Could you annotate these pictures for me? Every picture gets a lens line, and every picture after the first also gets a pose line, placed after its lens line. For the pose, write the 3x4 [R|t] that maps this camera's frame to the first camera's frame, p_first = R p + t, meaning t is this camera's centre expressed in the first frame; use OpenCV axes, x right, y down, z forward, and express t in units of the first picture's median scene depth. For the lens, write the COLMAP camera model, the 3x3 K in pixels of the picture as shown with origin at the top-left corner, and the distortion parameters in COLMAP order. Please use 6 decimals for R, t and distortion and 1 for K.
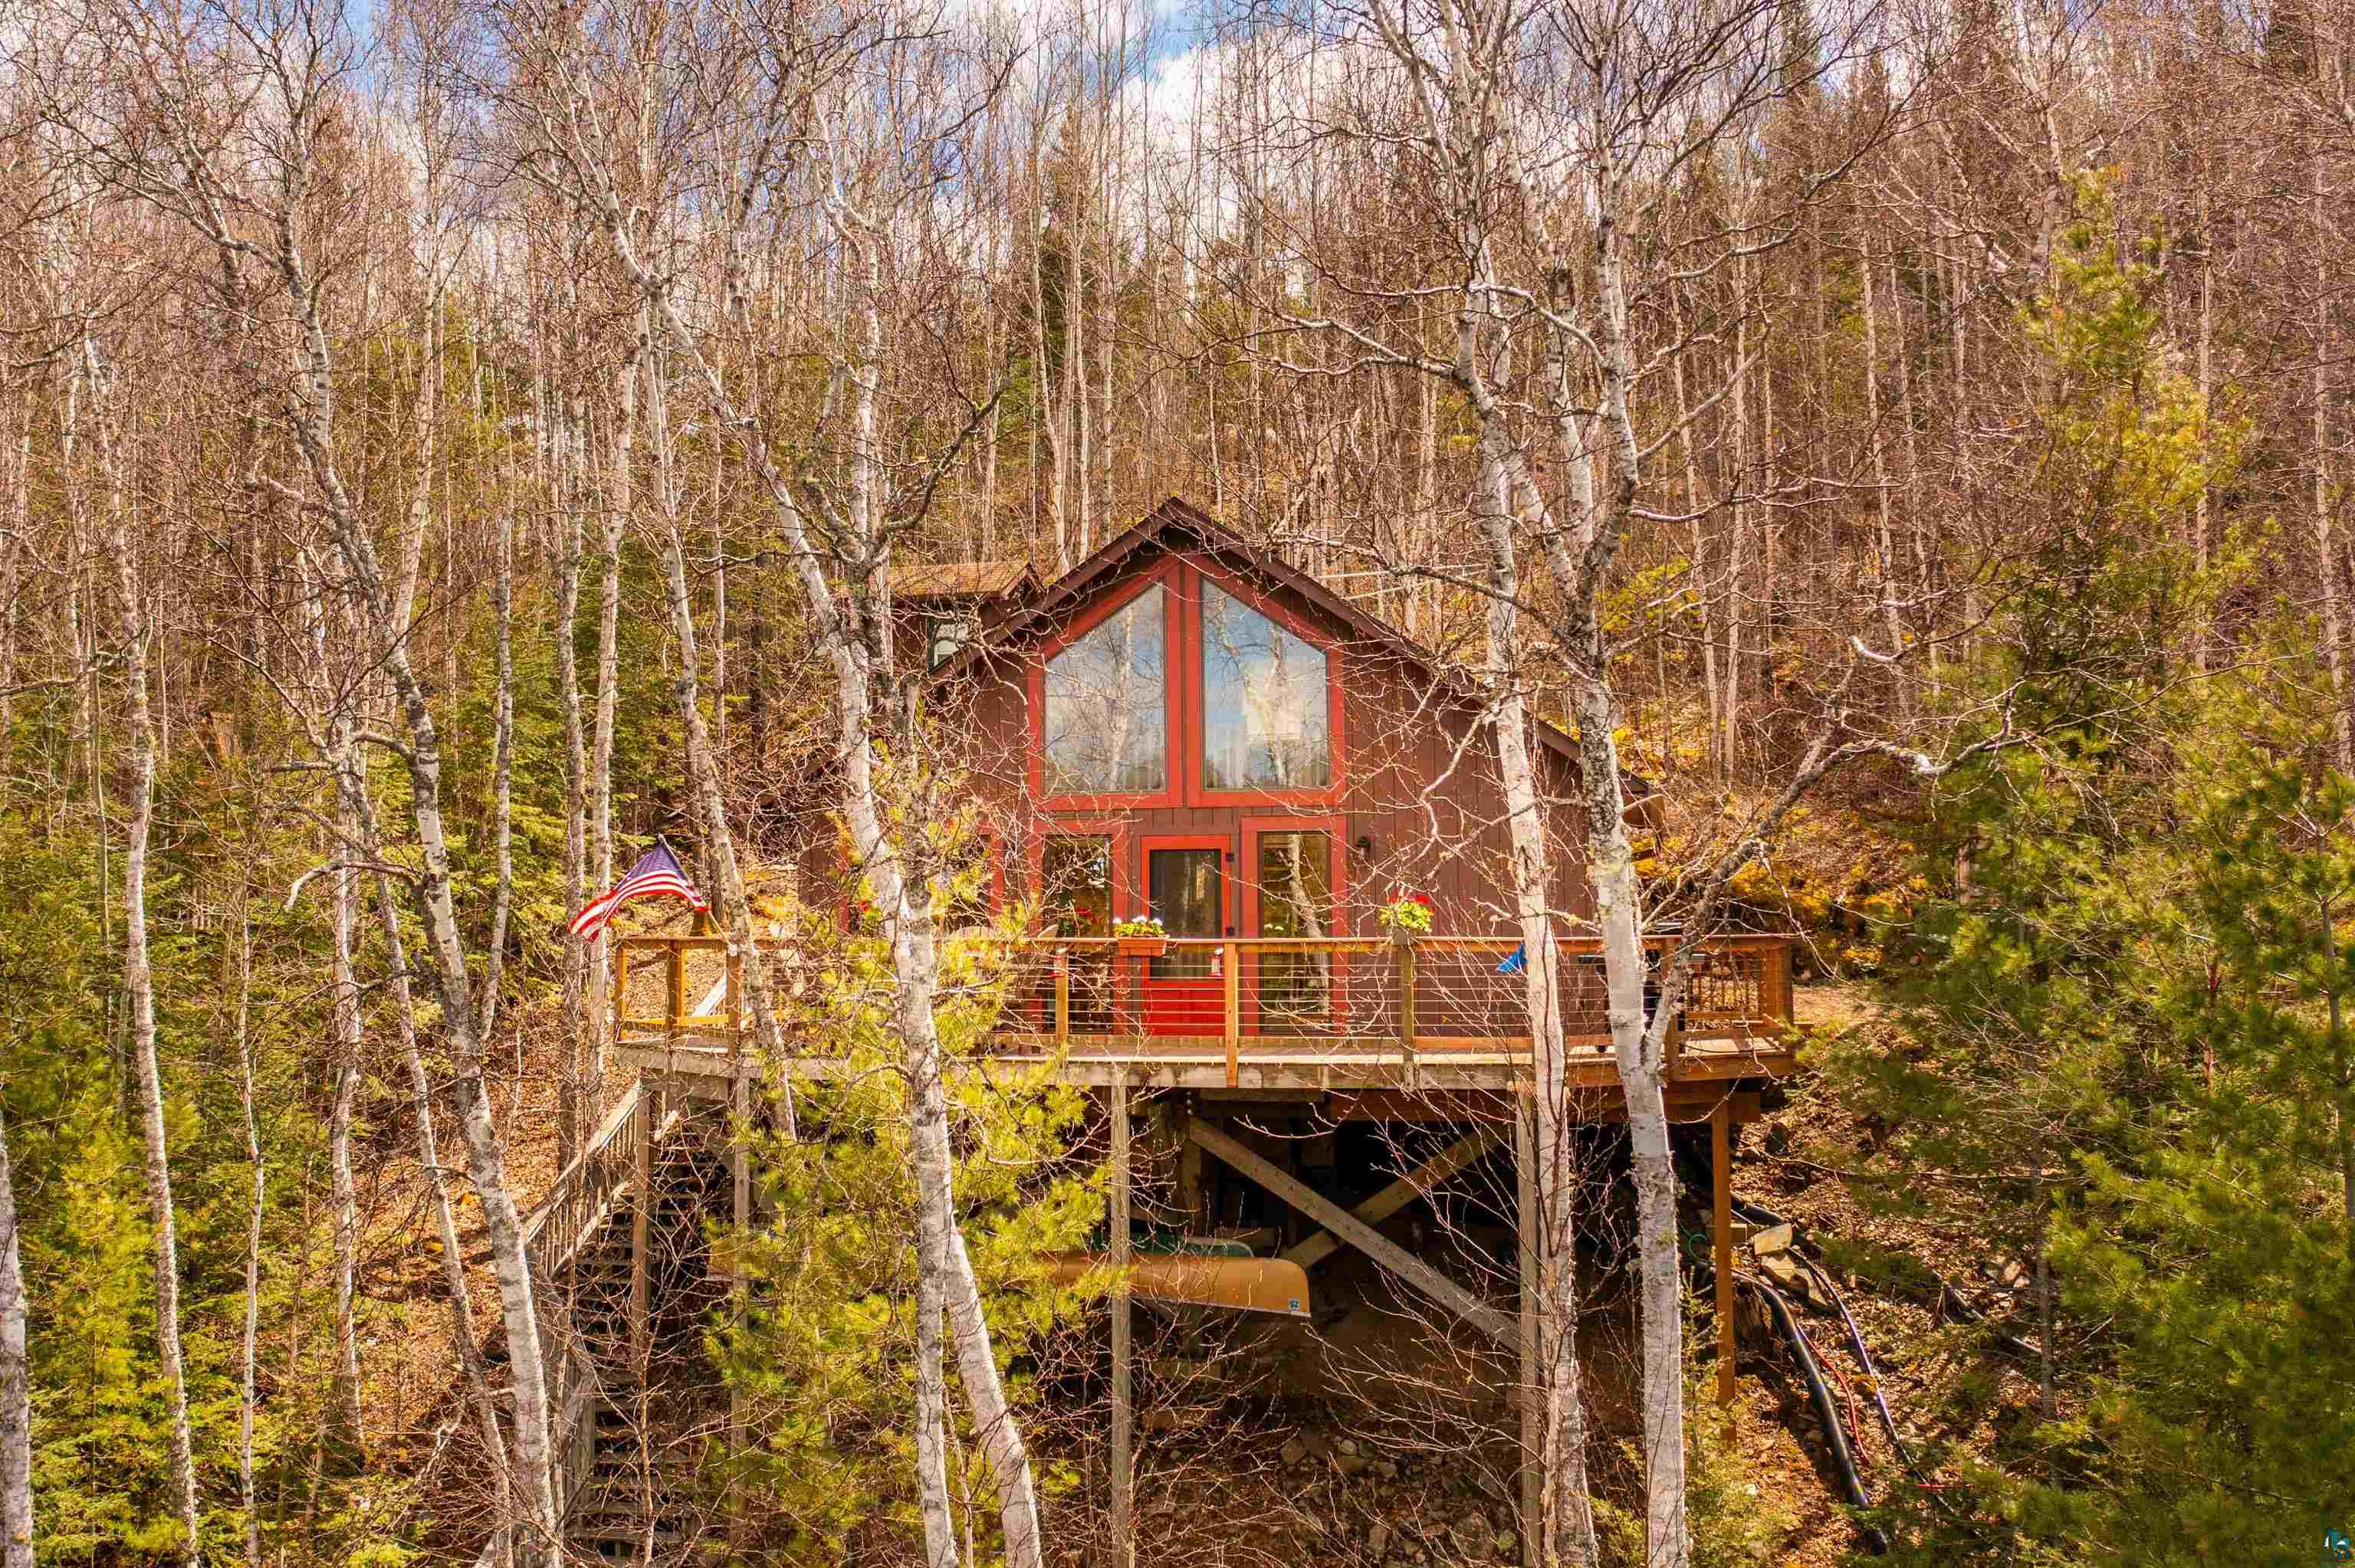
lens RADIAL K [[2463.8, 0, 1177.5], [0, 2463.8, 784.0], [0, 0, 1]] dist [0.000316, -0.001747]
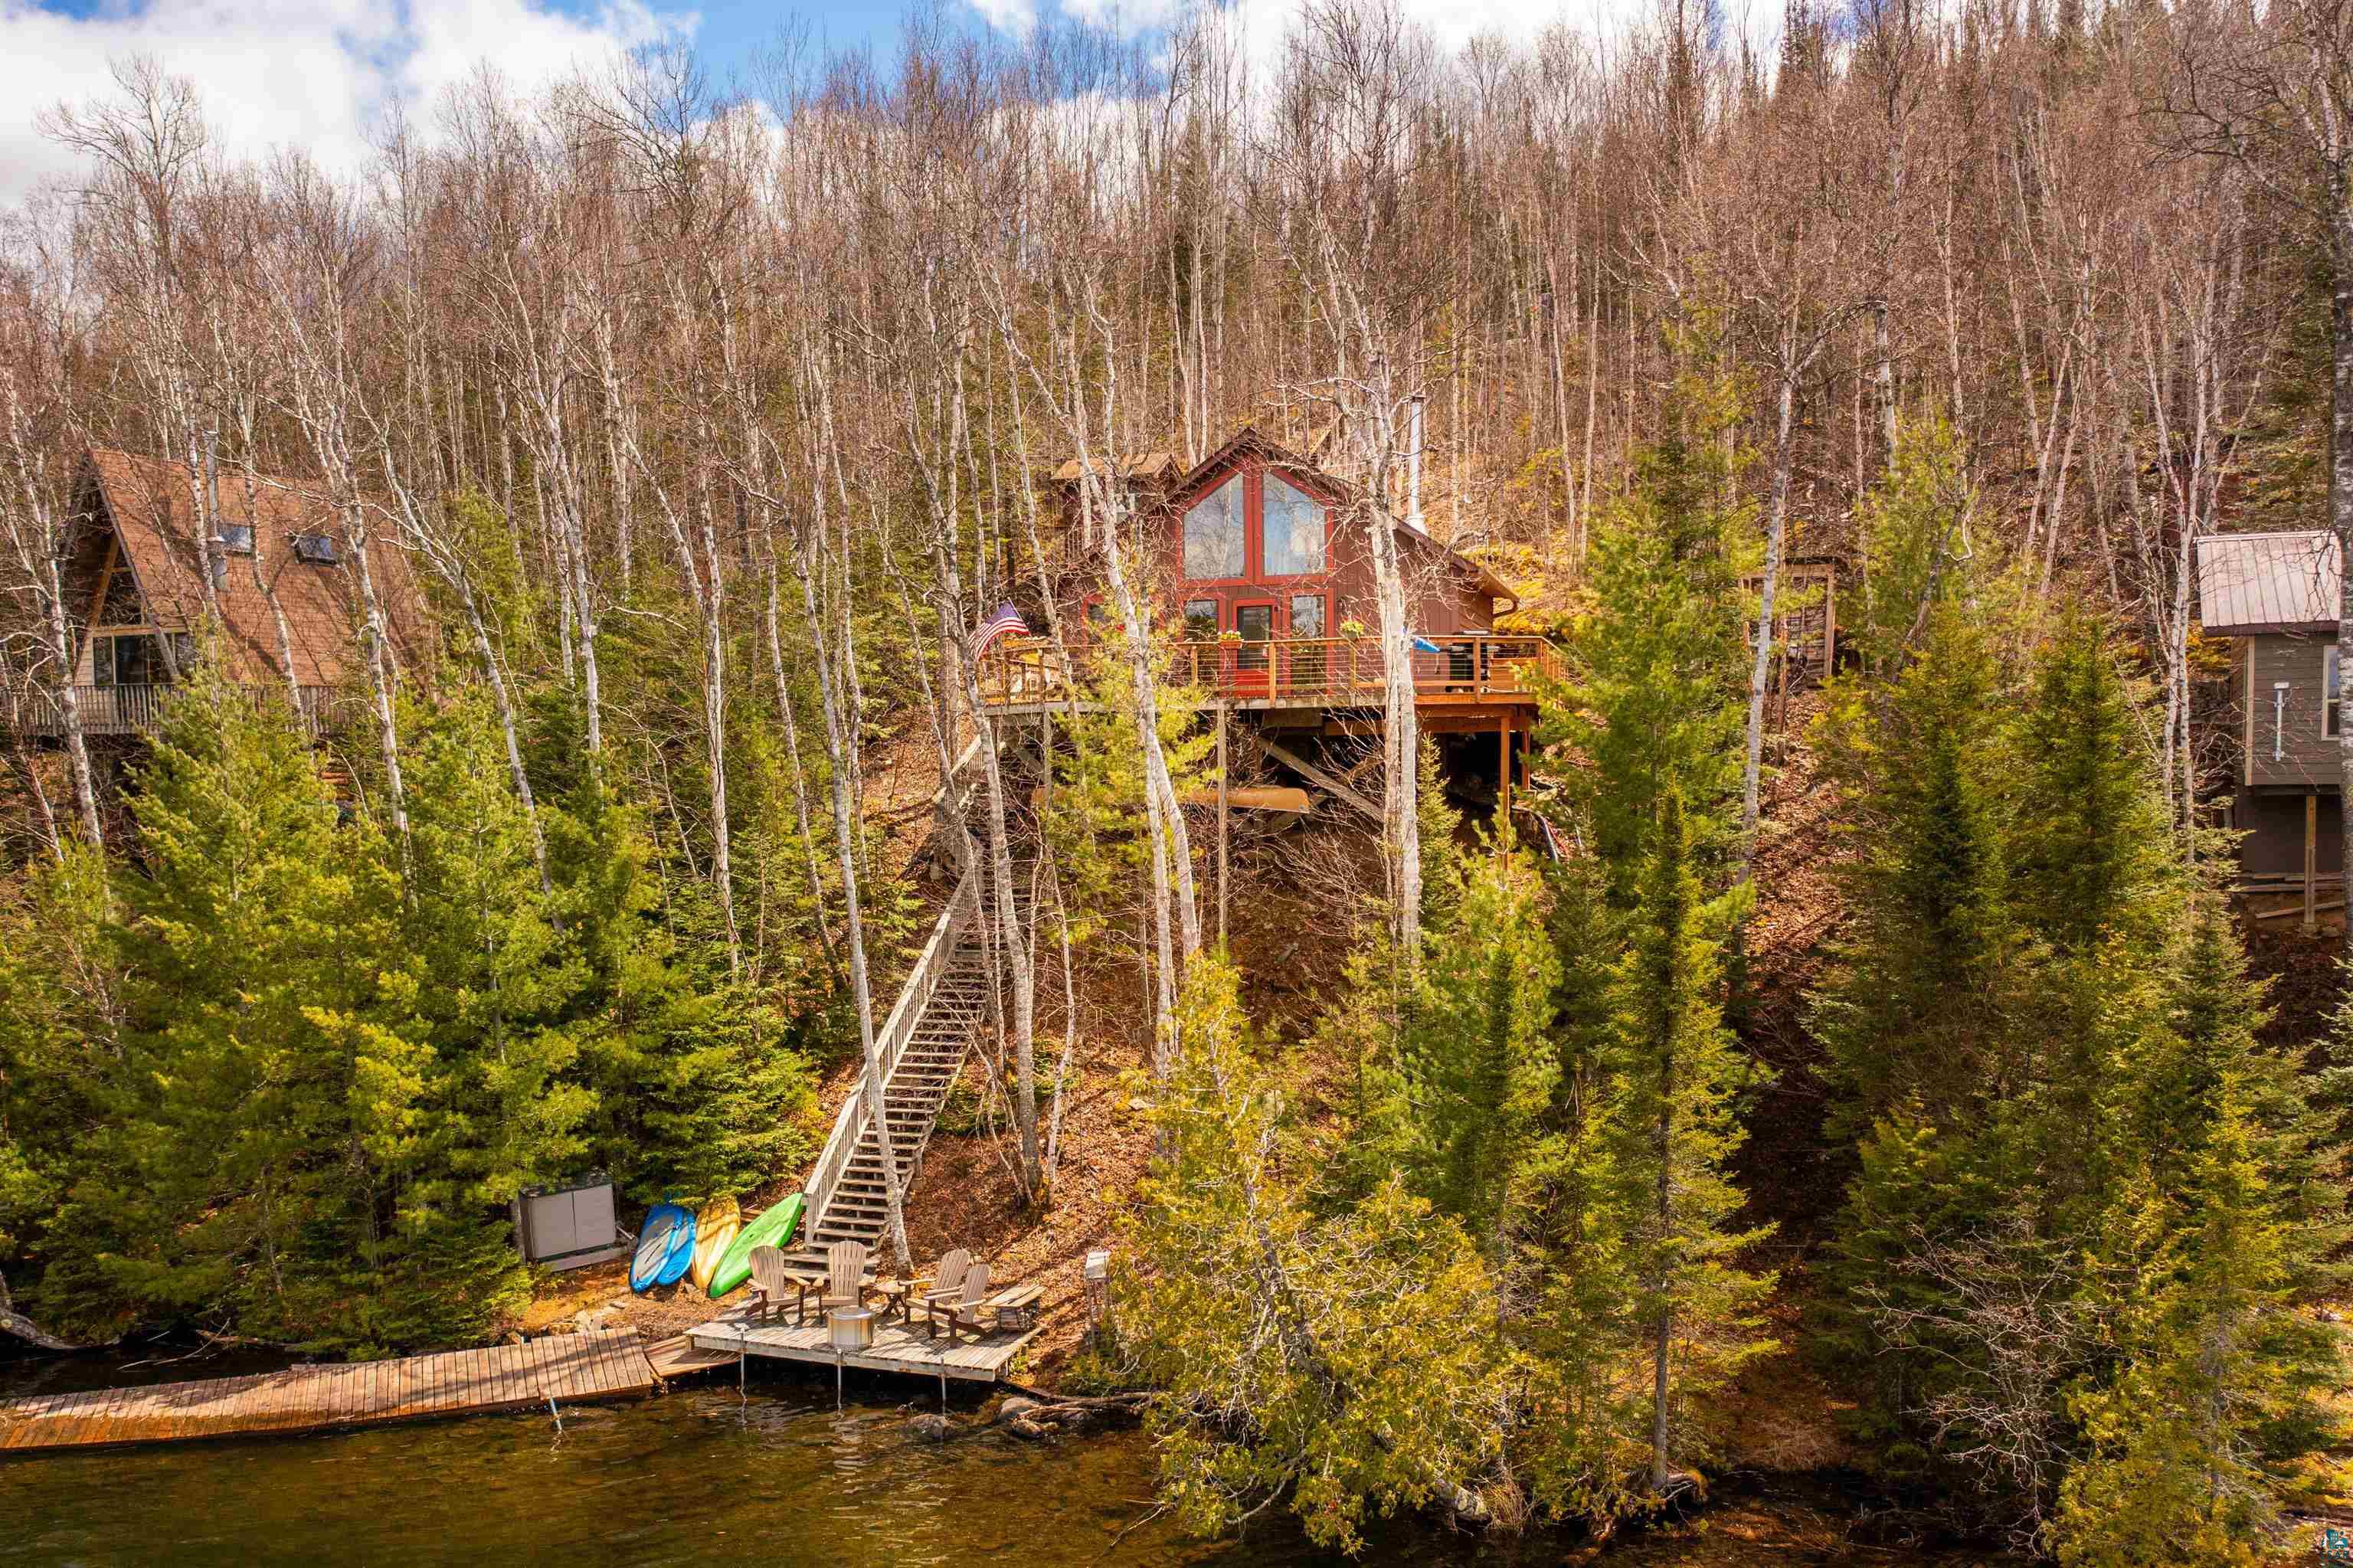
lens RADIAL K [[2078.2, 0, 1169.1], [0, 2078.2, 896.3], [0, 0, 1]] dist [-0.006919, -0.010375]
pose [[0.998316, -0.005515, -0.057748, 0.032542], [0.012865, 0.991732, 0.127679, 0.047600], [0.056566, -0.128207, 0.990133, -0.778634]]
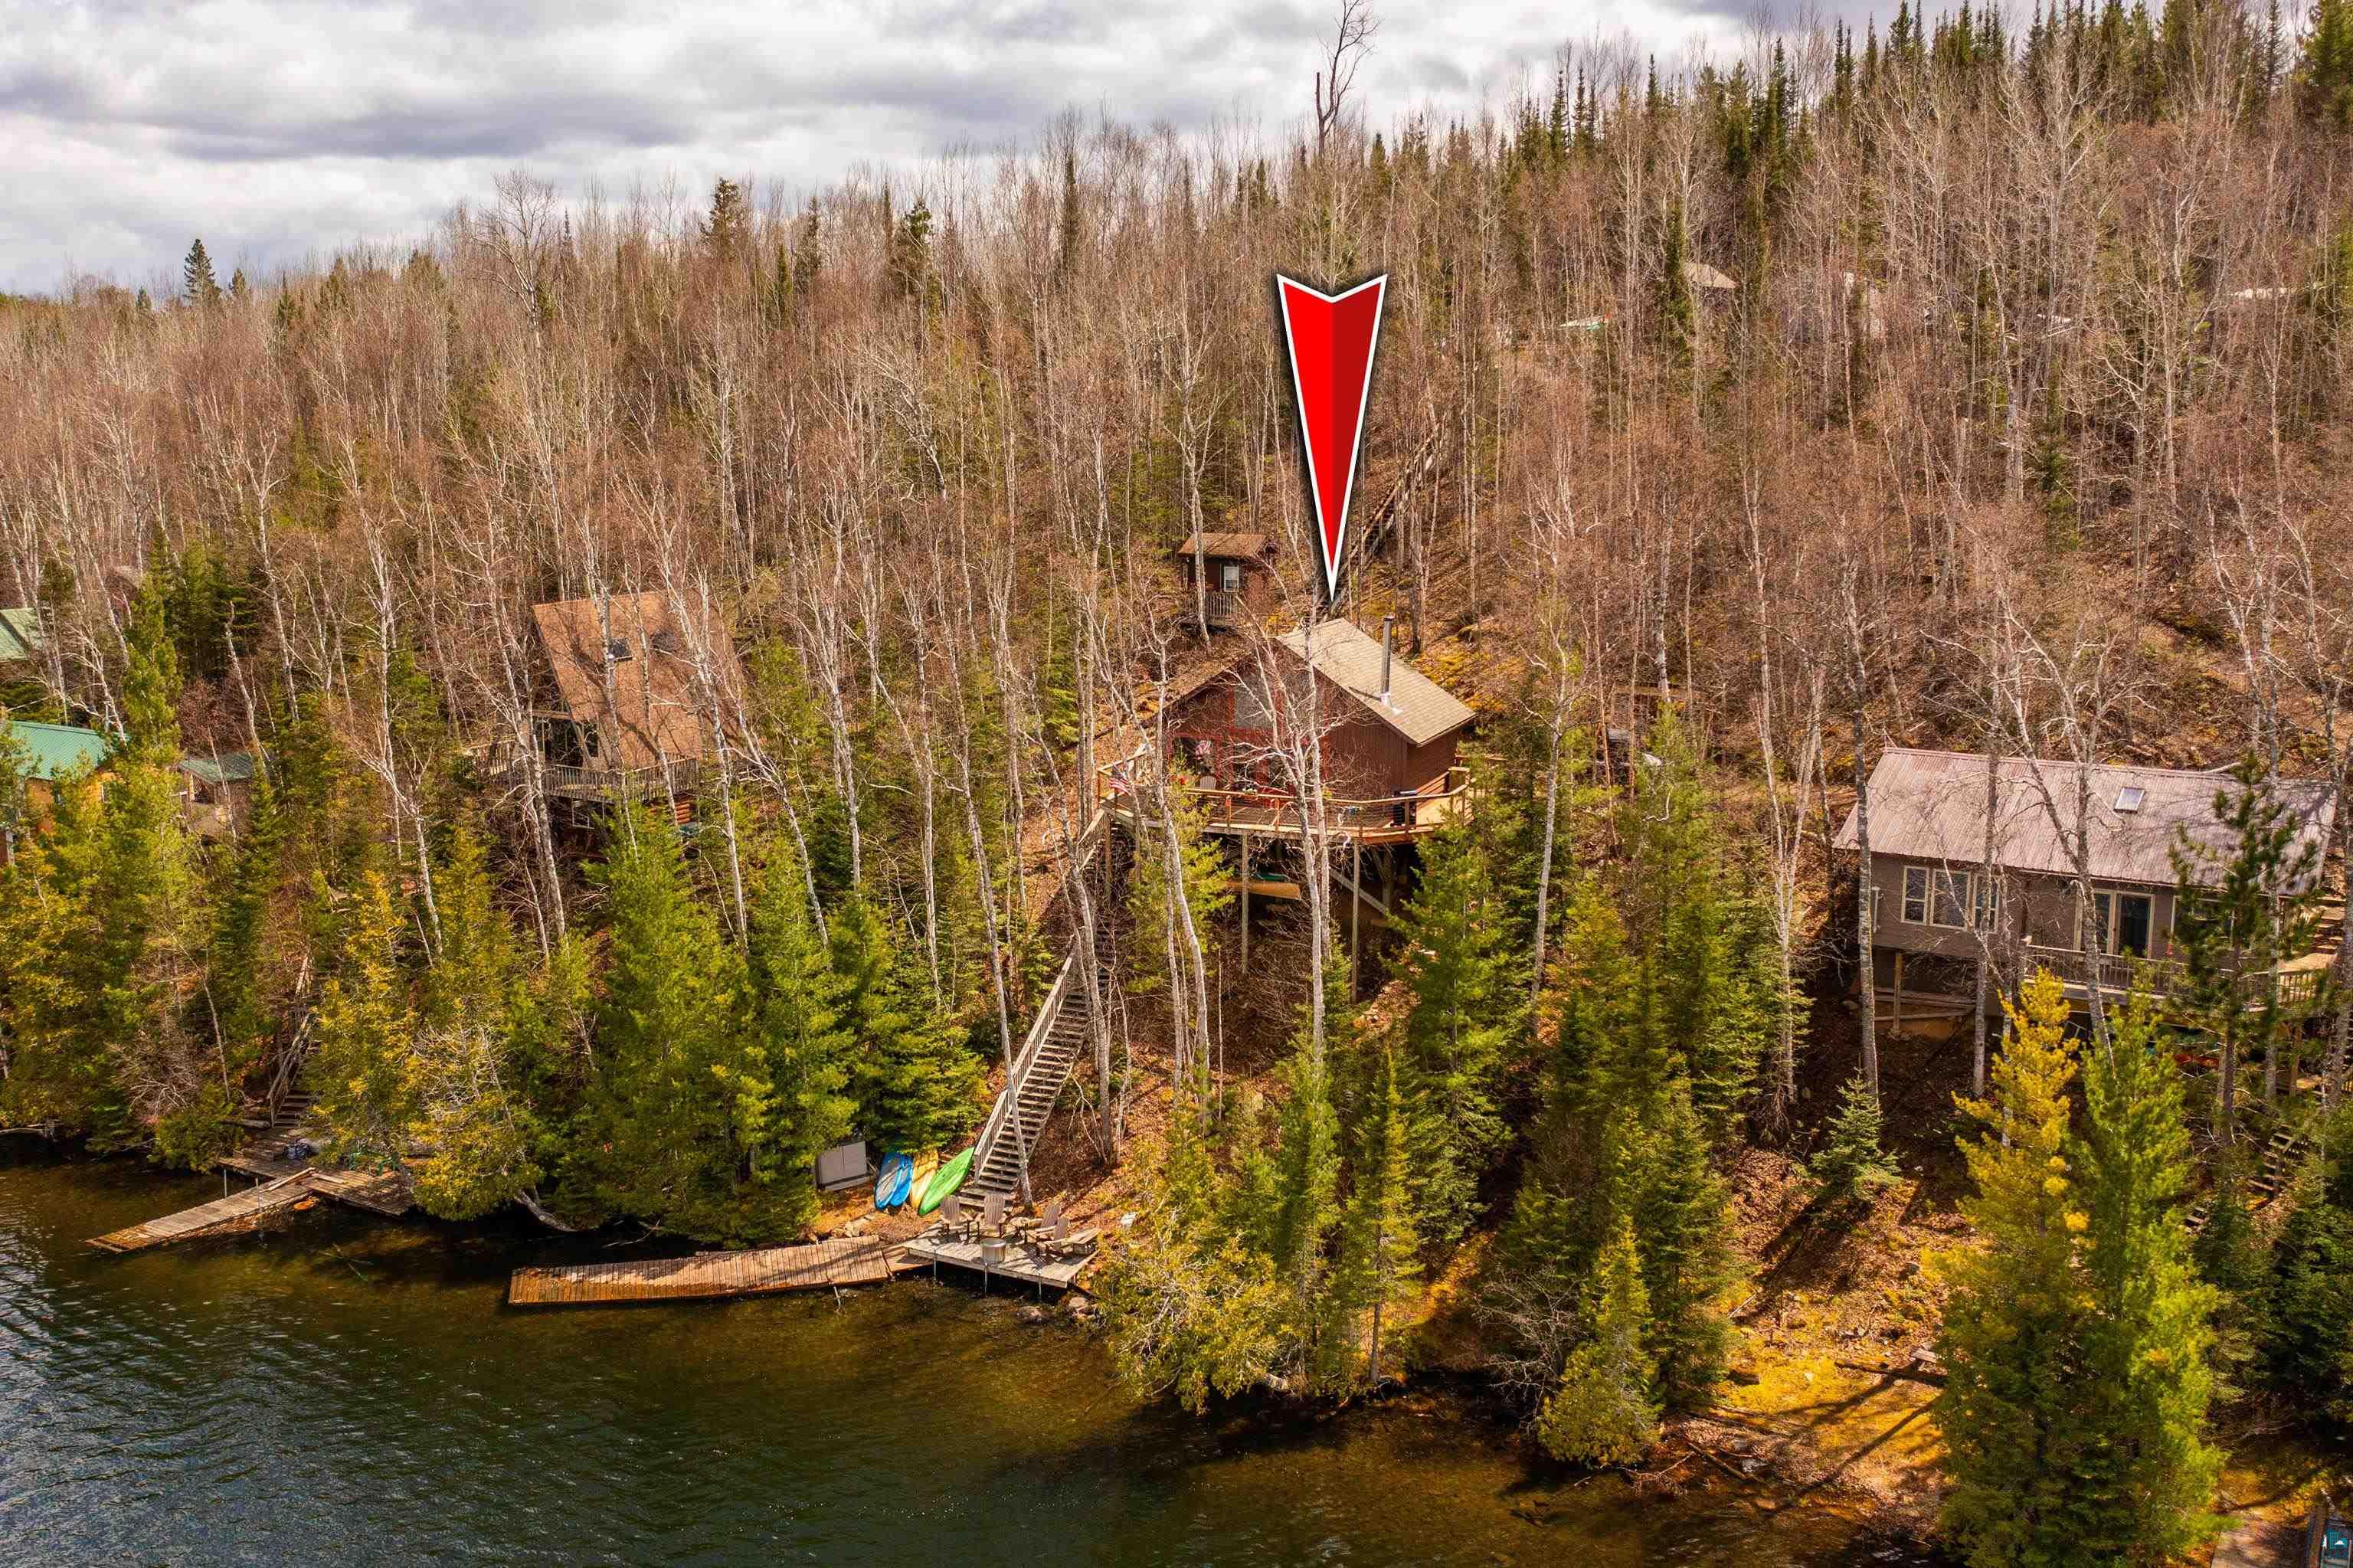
lens RADIAL K [[2021.3, 0, 1176.5], [0, 2021.3, 784.0], [0, 0, 1]] dist [-0.004647, -0.005961]
pose [[0.986971, 0.029406, -0.158191, 0.295707], [0.004515, 0.977709, 0.209914, -0.488410], [0.160837, -0.207893, 0.964838, -1.570399]]
